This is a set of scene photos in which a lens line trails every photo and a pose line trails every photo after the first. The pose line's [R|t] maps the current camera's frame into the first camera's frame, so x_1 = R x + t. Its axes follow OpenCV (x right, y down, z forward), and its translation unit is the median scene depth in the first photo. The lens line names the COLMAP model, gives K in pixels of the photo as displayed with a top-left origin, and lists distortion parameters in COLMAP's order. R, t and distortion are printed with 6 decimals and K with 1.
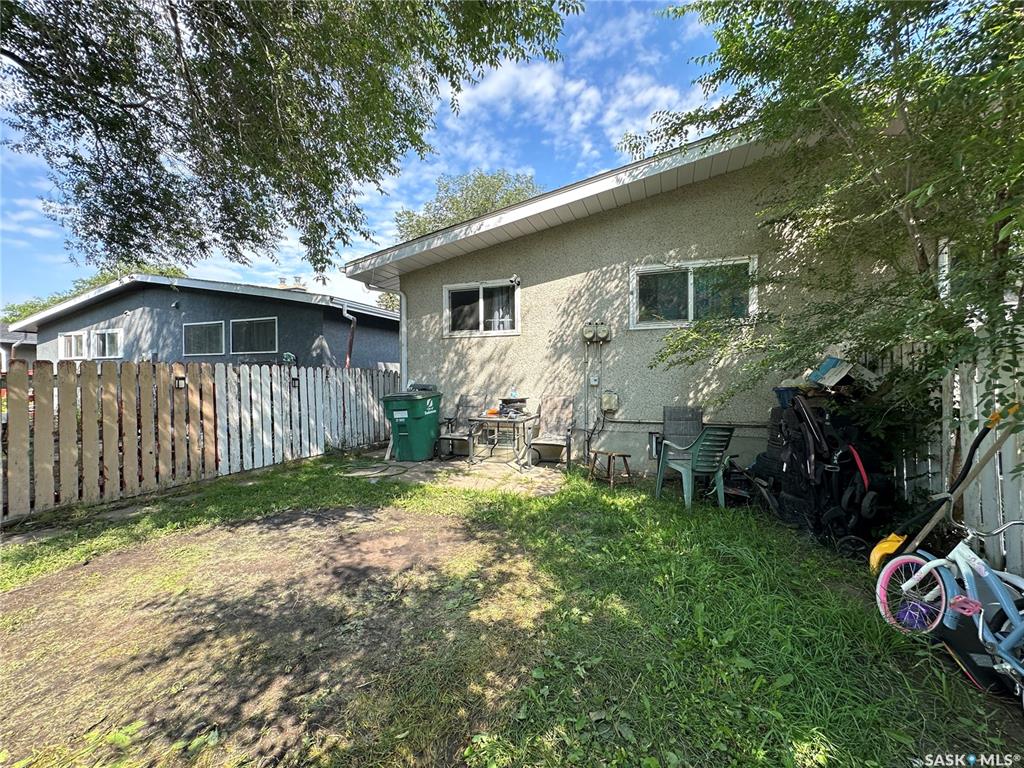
lens RADIAL K [[408.1, 0, 509.7], [0, 408.1, 383.6], [0, 0, 1]] dist [-0.001310, 0.001303]
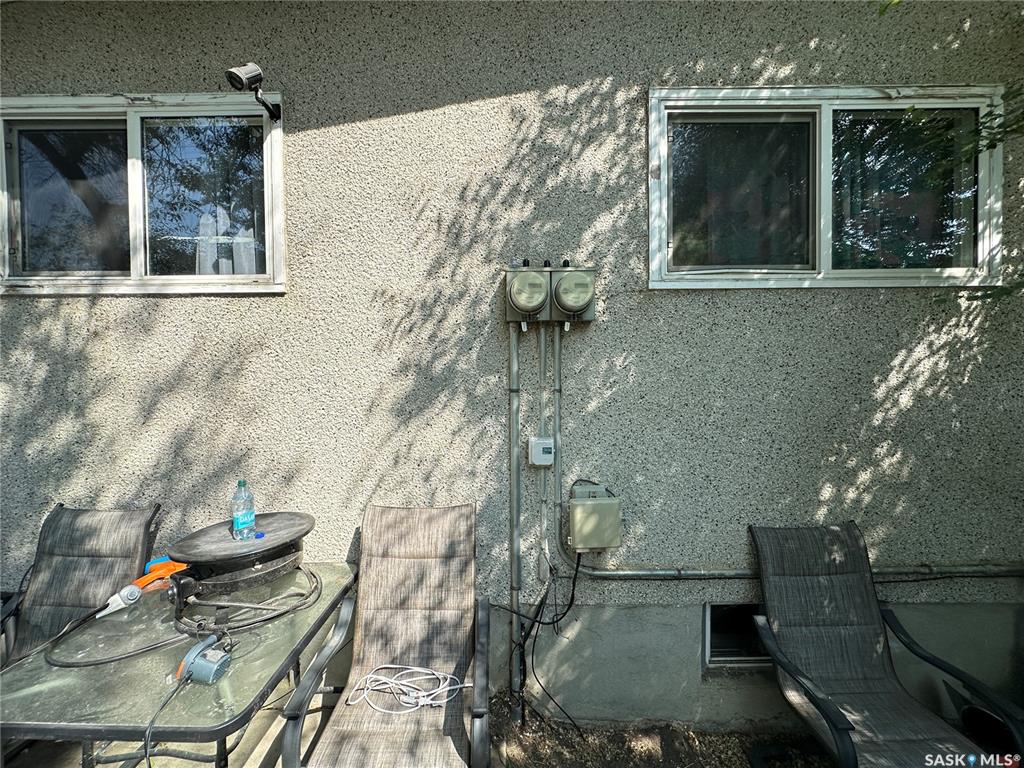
lens RADIAL K [[408.1, 0, 513.0], [0, 408.1, 387.1], [0, 0, 1]] dist [-0.001310, 0.001303]
pose [[0.936112, -0.012170, 0.351491, 0.079226], [0.009145, 0.999906, 0.010265, -0.059026], [-0.351582, -0.006395, 0.936135, 0.721539]]
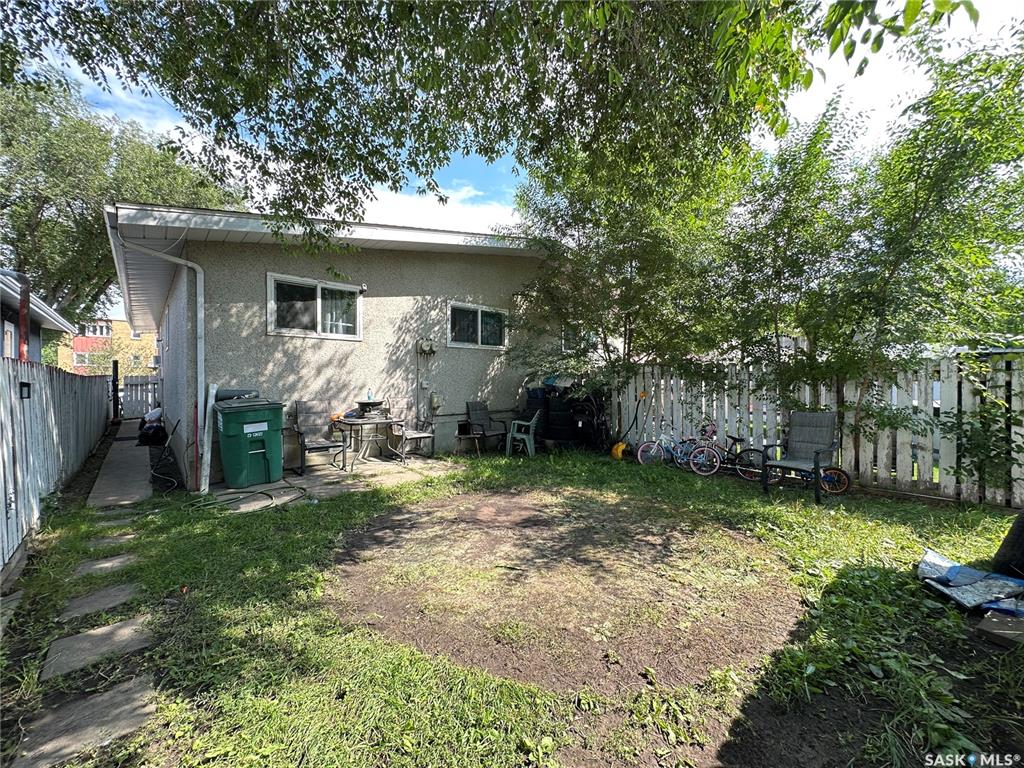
lens RADIAL K [[408.1, 0, 510.8], [0, 408.1, 385.0], [0, 0, 1]] dist [-0.001310, 0.001303]
pose [[0.455336, -0.005630, 0.890302, -0.788443], [0.007069, 0.999971, 0.002708, -0.007148], [-0.890292, 0.005060, 0.455363, 0.196434]]
